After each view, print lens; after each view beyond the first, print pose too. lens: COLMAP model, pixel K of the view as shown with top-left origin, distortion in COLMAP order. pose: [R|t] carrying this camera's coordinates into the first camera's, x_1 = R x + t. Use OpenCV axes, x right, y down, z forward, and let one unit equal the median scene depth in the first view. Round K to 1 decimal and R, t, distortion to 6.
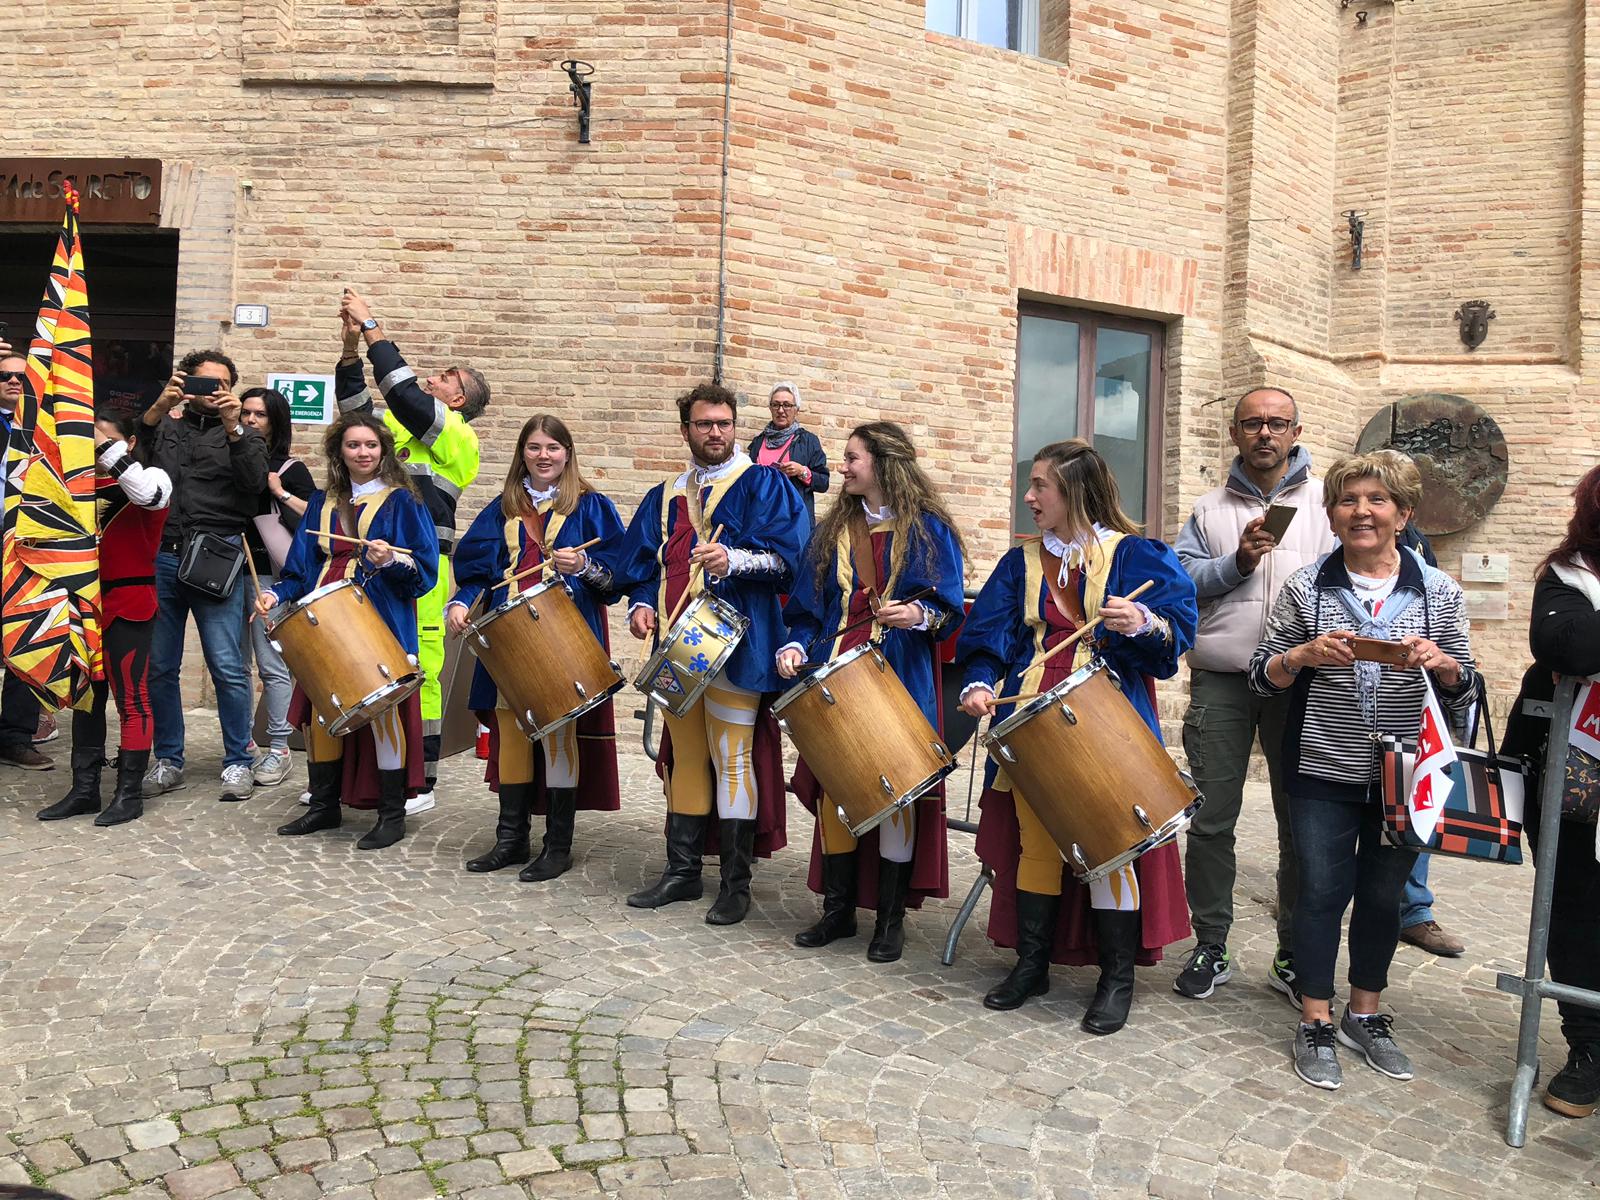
lens RADIAL K [[1299.6, 0, 800.2], [0, 1299.6, 560.8], [0, 0, 1]] dist [0.018108, 0.006957]
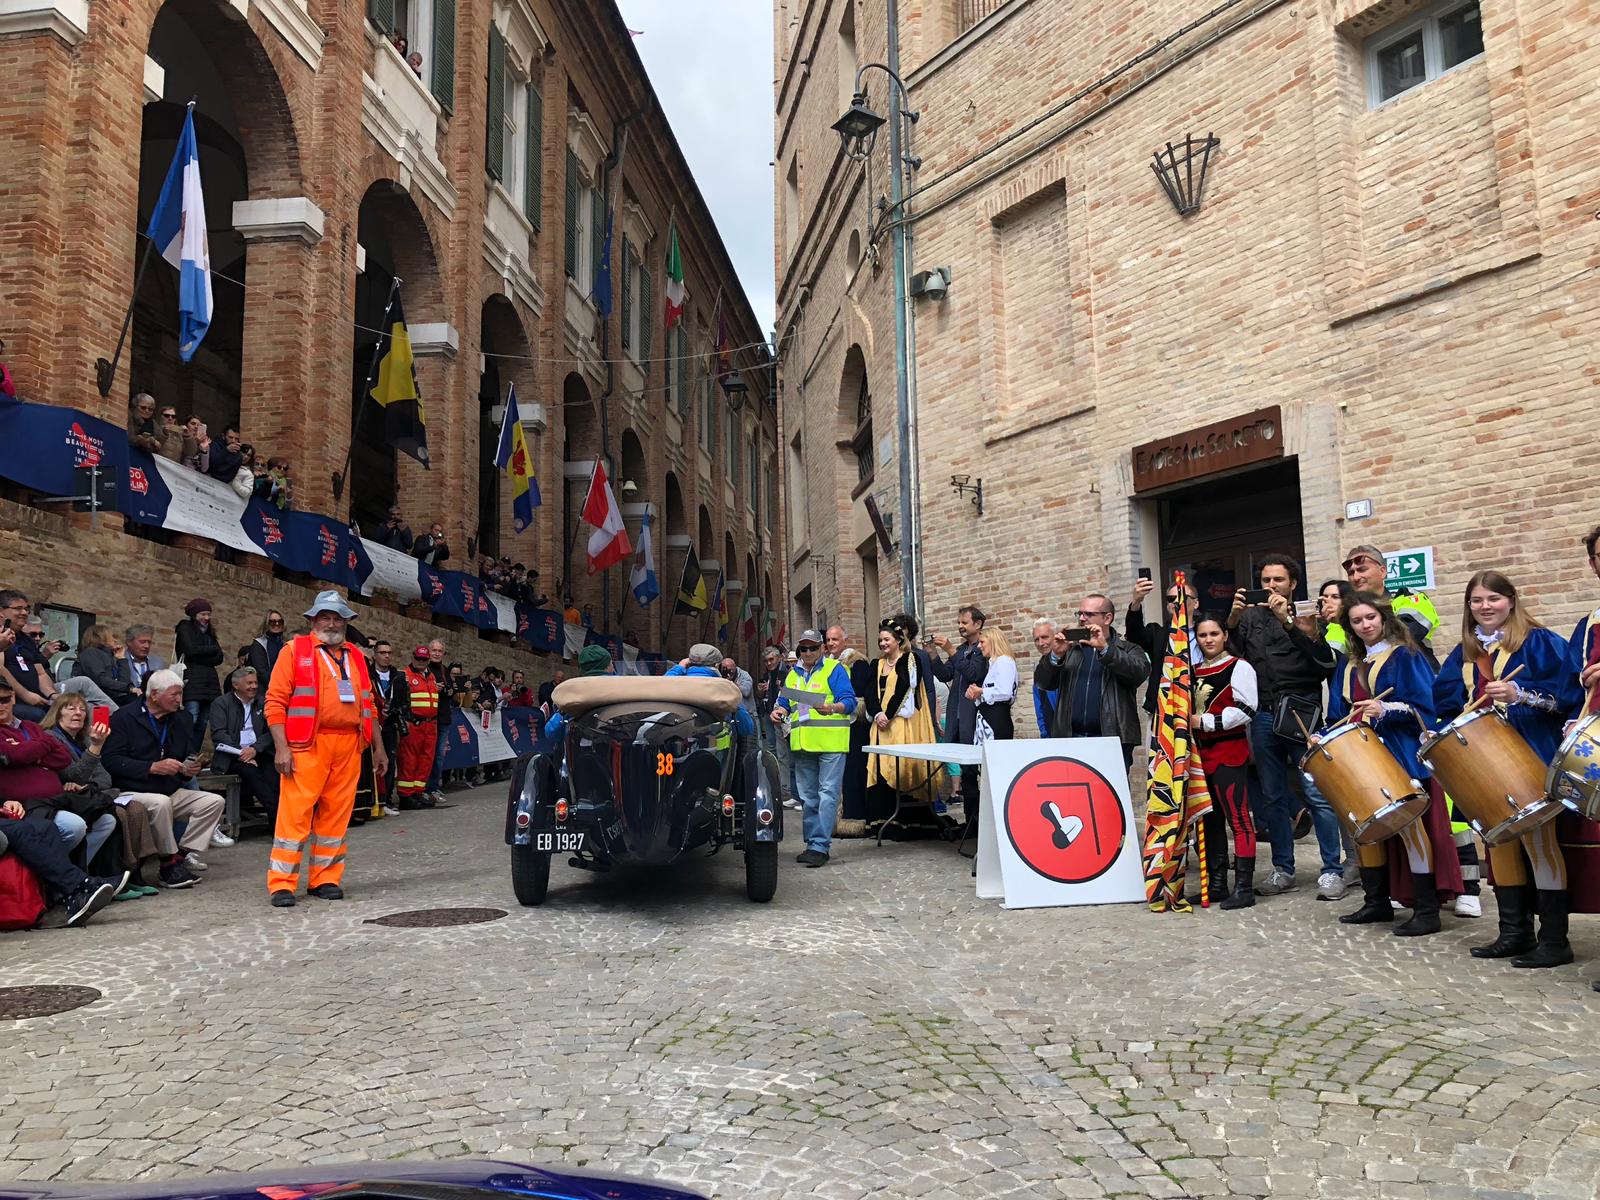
lens RADIAL K [[1299.6, 0, 800.2], [0, 1299.6, 560.8], [0, 0, 1]] dist [0.018108, 0.006957]
pose [[0.585278, -0.172776, -0.792211, 0.224525], [0.074296, 0.984351, -0.159792, 0.013367], [0.807422, 0.034665, 0.588956, -0.127015]]
